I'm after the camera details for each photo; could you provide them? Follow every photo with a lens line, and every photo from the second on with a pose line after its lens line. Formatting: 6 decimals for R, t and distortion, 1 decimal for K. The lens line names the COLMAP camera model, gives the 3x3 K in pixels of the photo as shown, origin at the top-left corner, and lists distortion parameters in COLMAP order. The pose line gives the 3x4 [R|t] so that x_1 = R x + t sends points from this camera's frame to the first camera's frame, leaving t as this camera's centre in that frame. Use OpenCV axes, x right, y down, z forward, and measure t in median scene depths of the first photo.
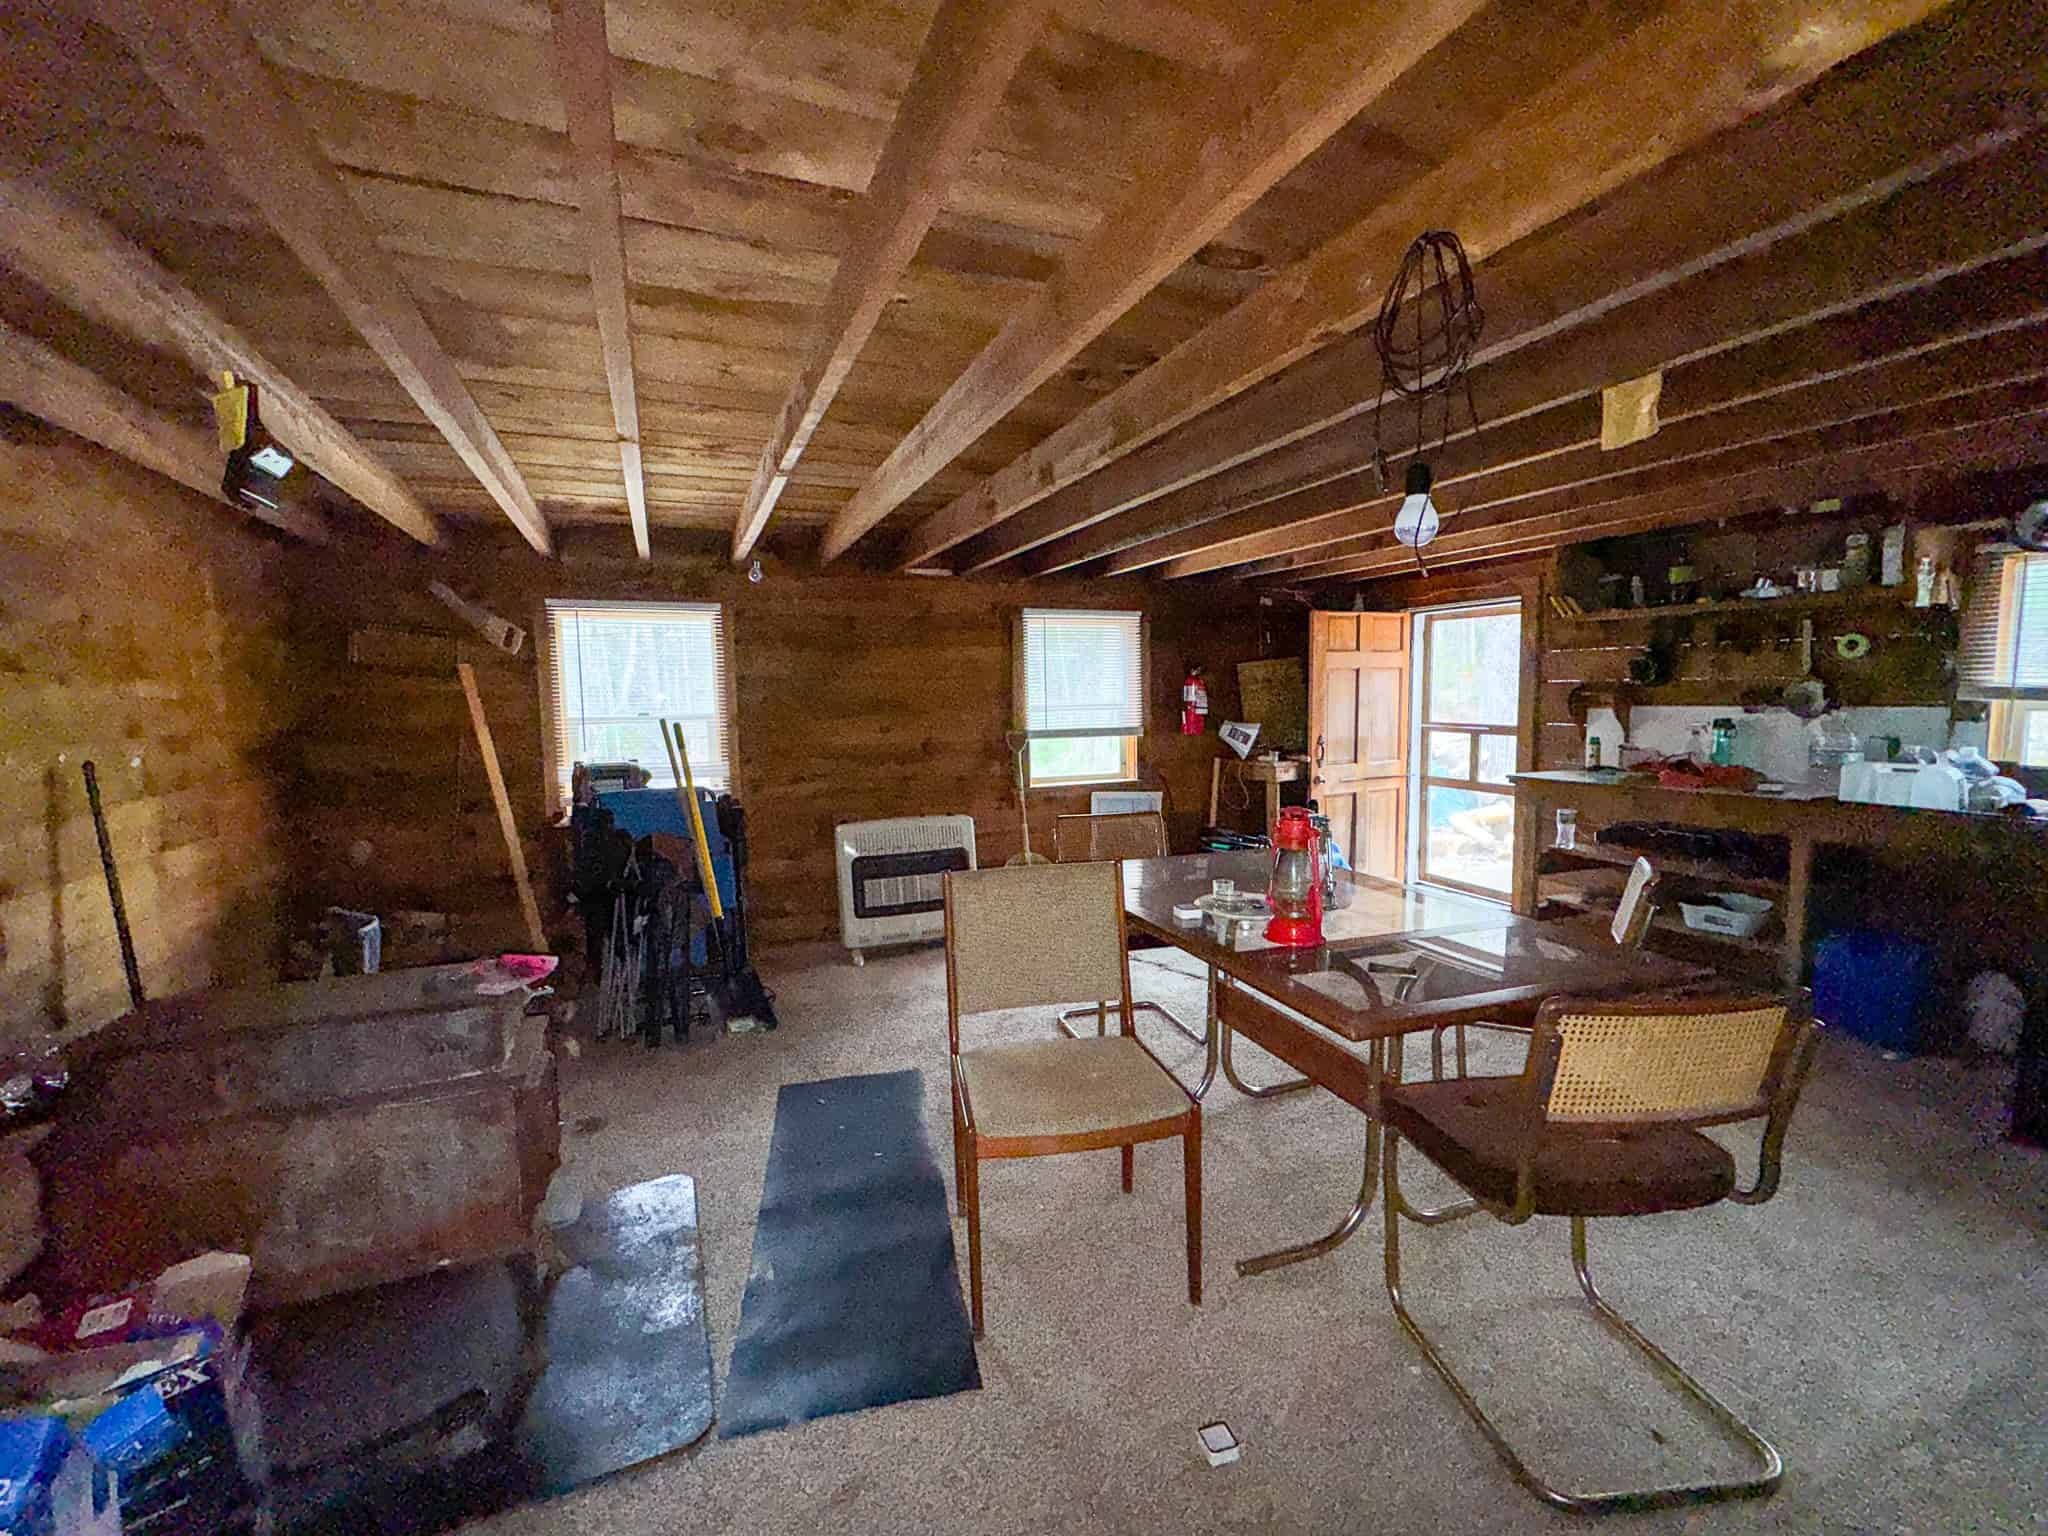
lens RADIAL K [[846.5, 0, 997.0], [0, 846.5, 779.4], [0, 0, 1]] dist [-0.000013, 0.000017]
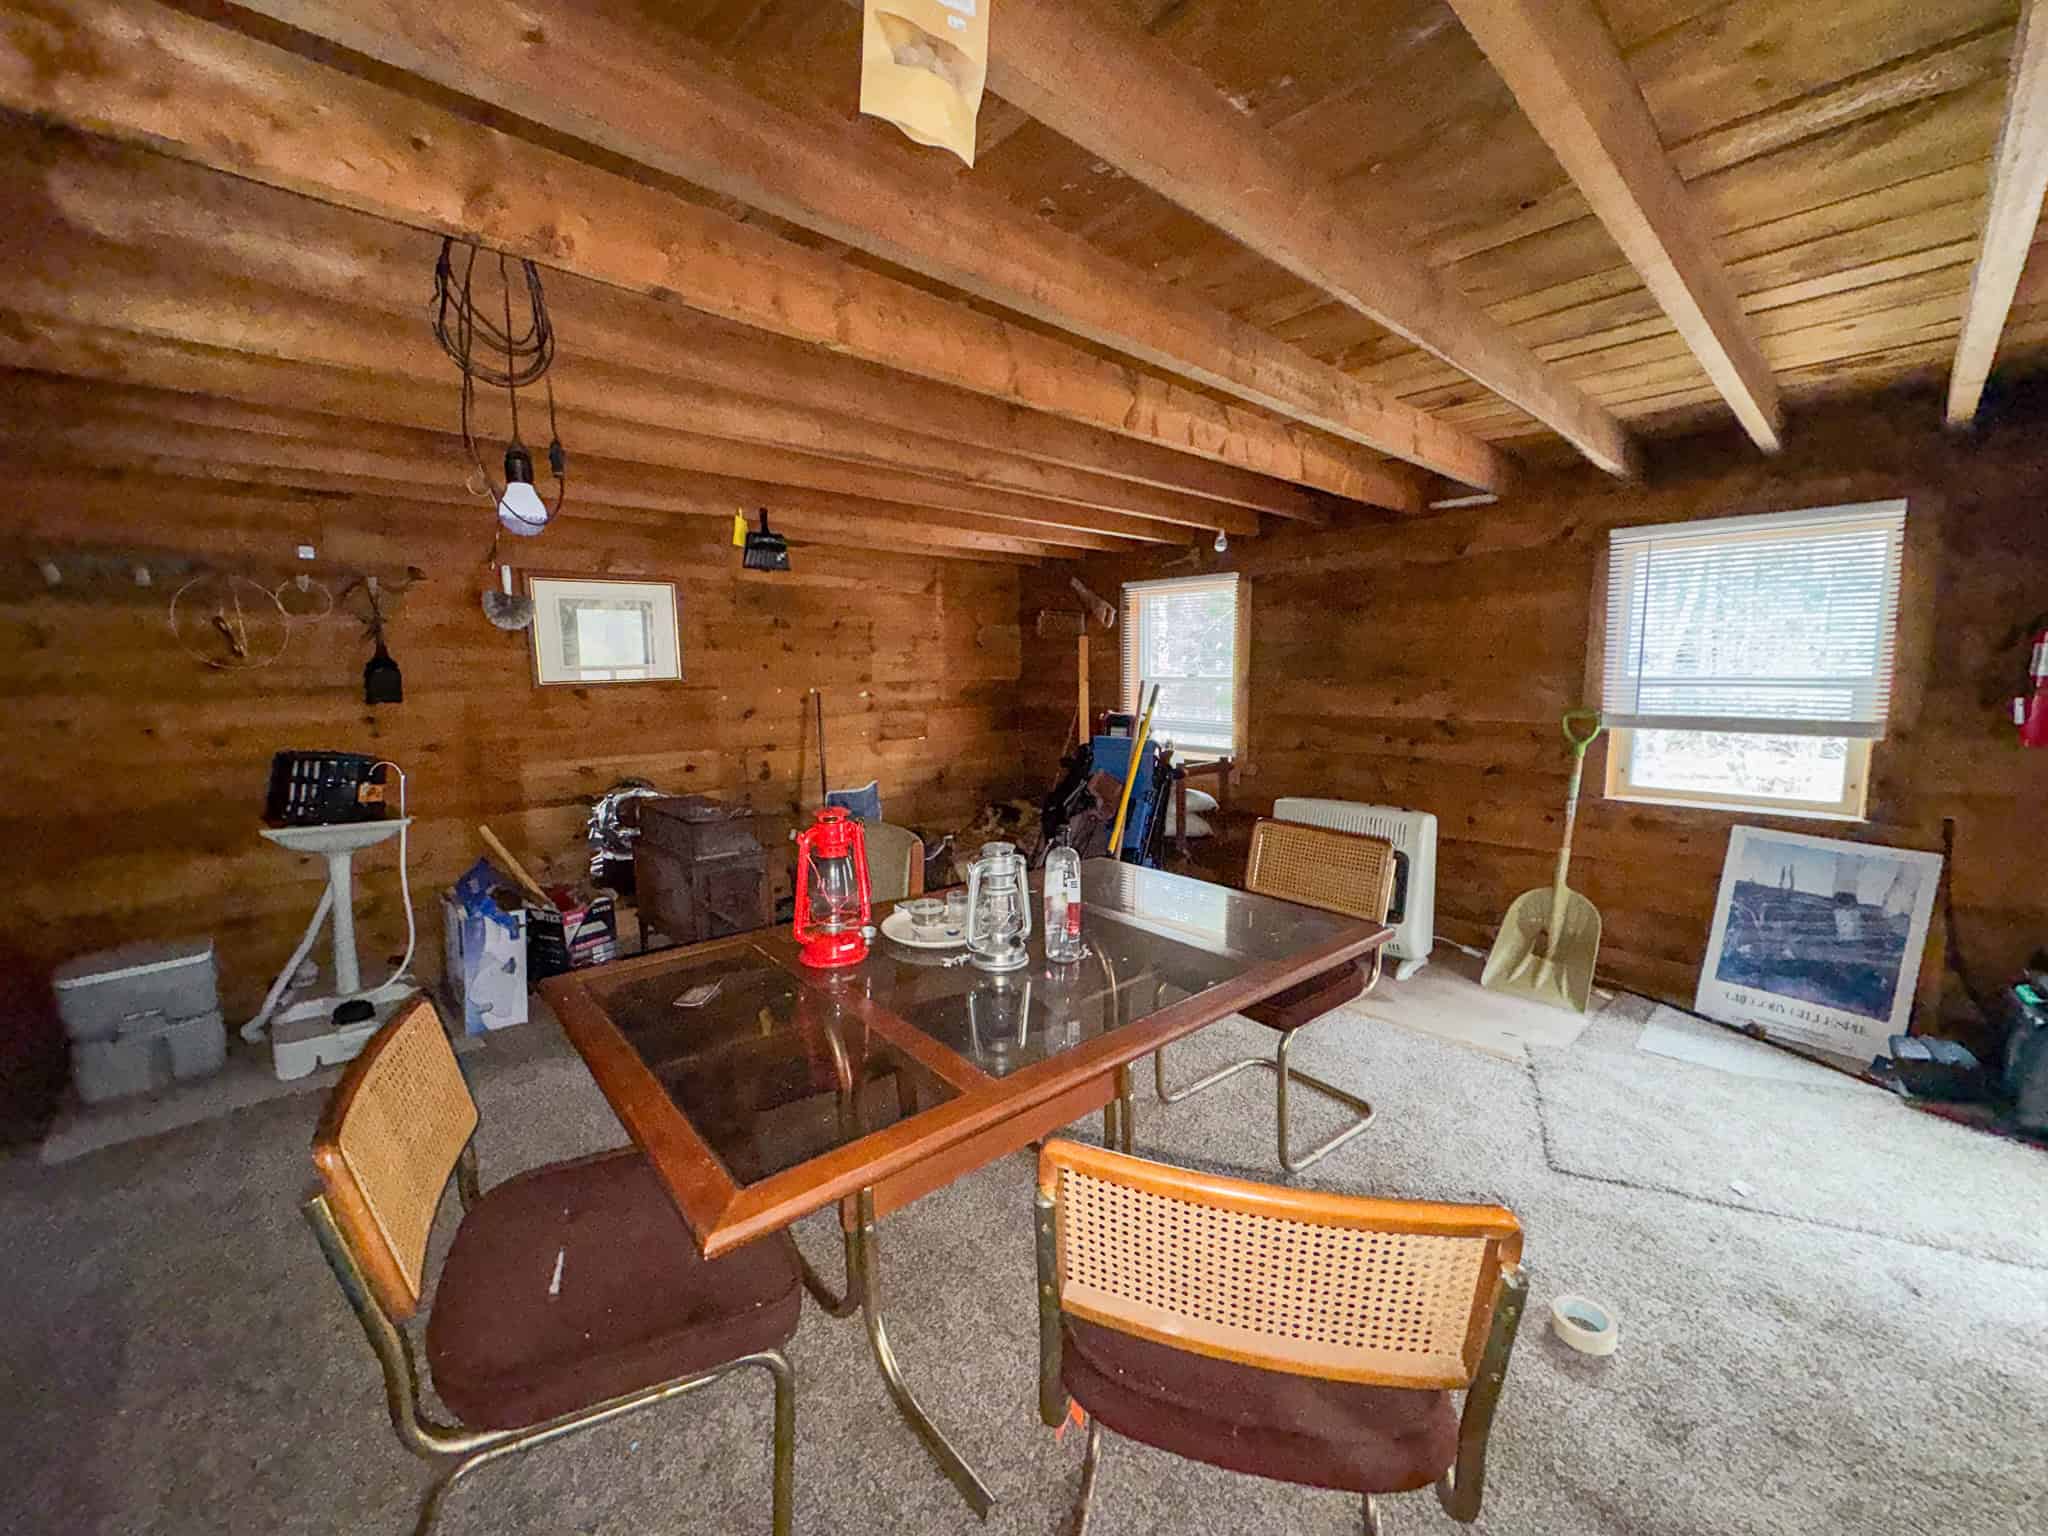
lens RADIAL K [[846.5, 0, 997.0], [0, 846.5, 779.4], [0, 0, 1]] dist [-0.000013, 0.000017]
pose [[0.309284, 0.146904, -0.939554, 0.528297], [-0.072119, 0.988774, 0.130859, -0.059842], [0.948231, 0.027287, 0.316407, 0.339817]]
